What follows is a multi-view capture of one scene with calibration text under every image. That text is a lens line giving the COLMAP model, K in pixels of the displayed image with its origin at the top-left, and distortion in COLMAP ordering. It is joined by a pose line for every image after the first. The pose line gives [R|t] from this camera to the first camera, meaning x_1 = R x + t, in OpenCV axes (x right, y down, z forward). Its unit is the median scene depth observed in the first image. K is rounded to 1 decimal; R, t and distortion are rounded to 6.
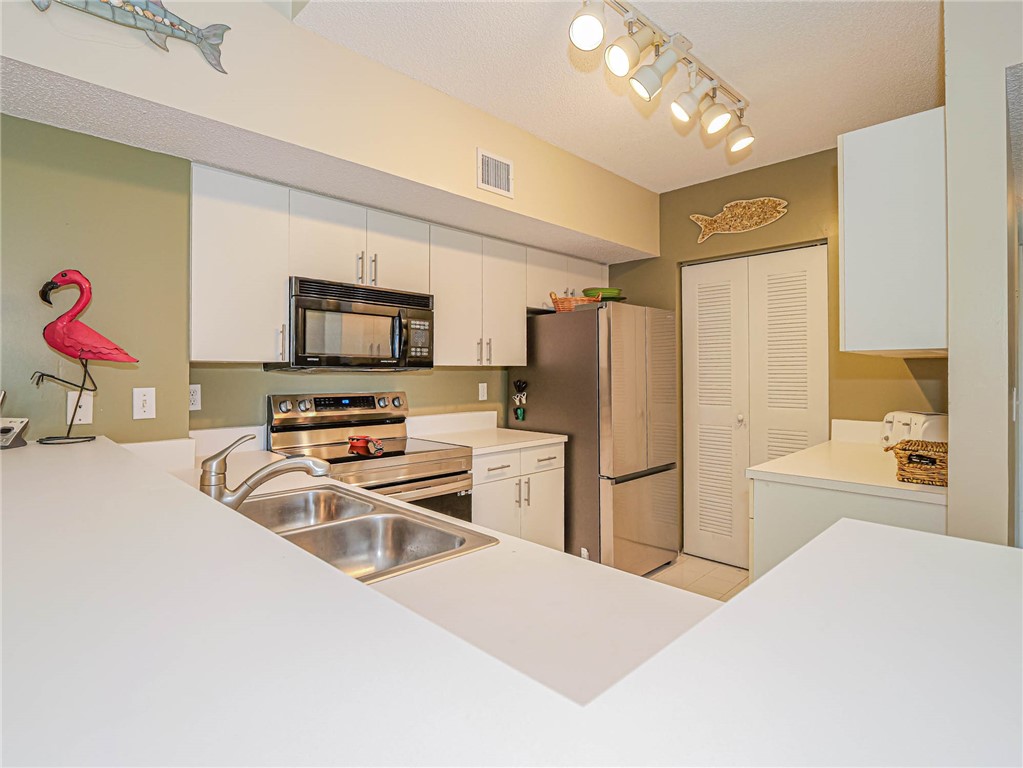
lens RADIAL K [[527.1, 0, 508.0], [0, 527.1, 367.2], [0, 0, 1]] dist [-0.003783, -0.000560]
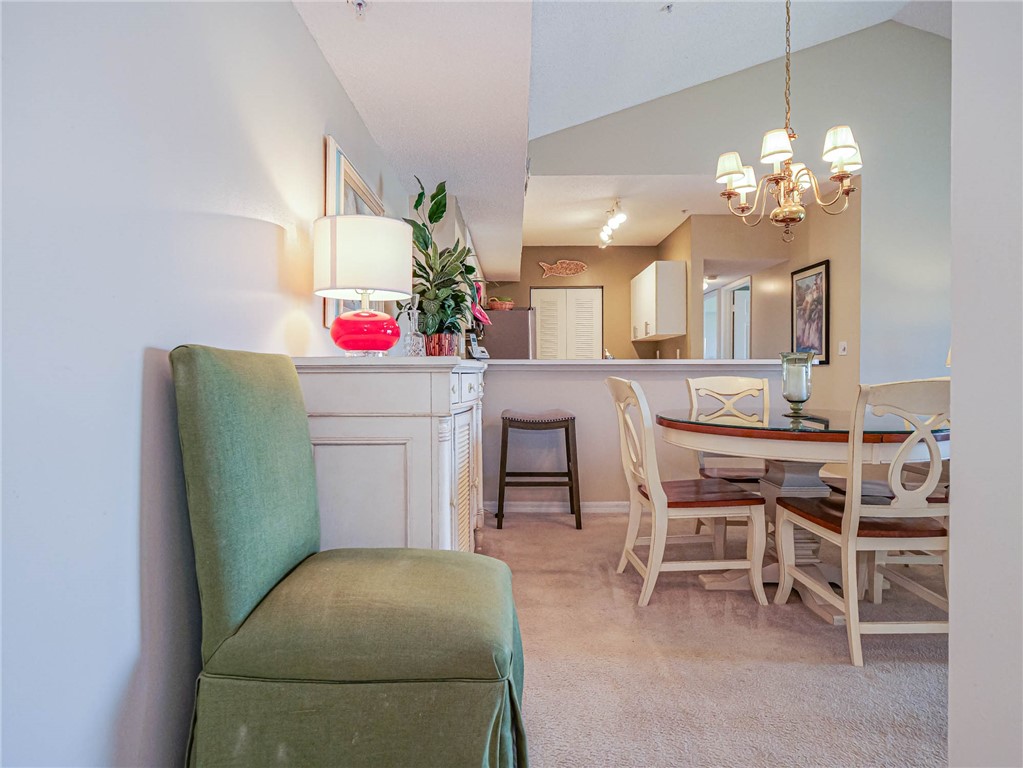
lens RADIAL K [[570.2, 0, 511.5], [0, 570.2, 384.0], [0, 0, 1]] dist [-0.000124, 0.000140]
pose [[0.715887, -0.014792, 0.698059, -1.439694], [-0.006880, 0.999578, 0.028236, 0.106868], [-0.698182, -0.025017, 0.715483, -0.481494]]
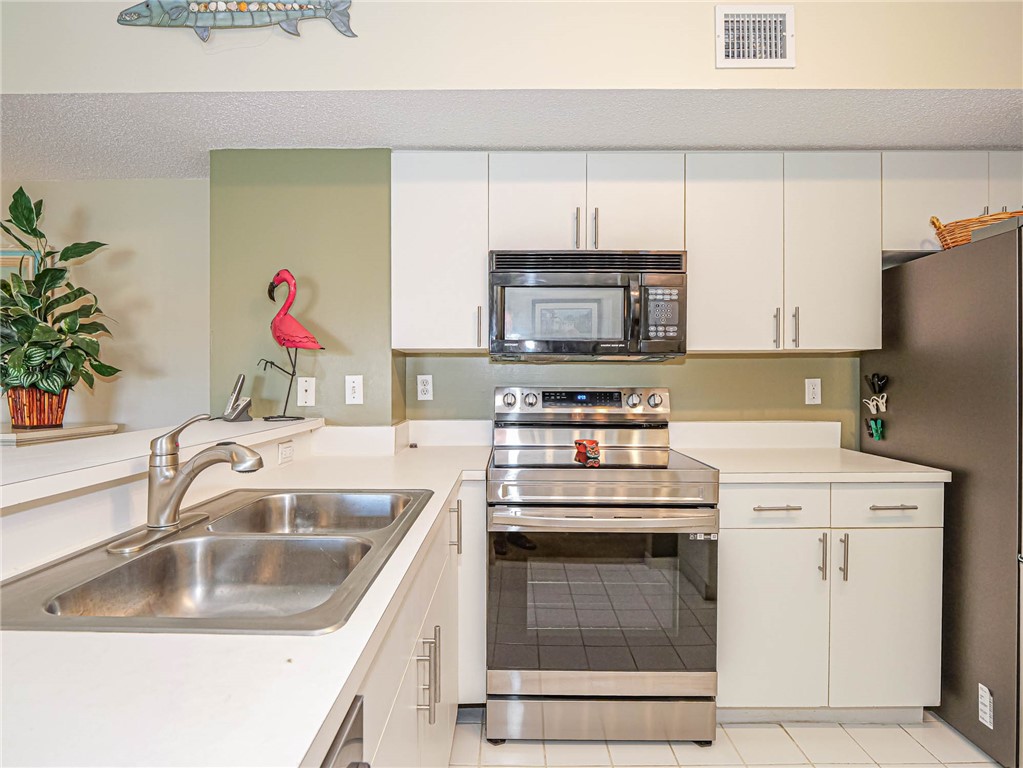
lens RADIAL K [[547.0, 0, 511.5], [0, 547.0, 384.0], [0, 0, 1]] dist [-0.011976, -0.000113]
pose [[0.702735, 0.006596, -0.711421, 0.218262], [0.007414, 0.999835, 0.016593, 0.028660], [0.711413, -0.016935, 0.702570, 0.314624]]
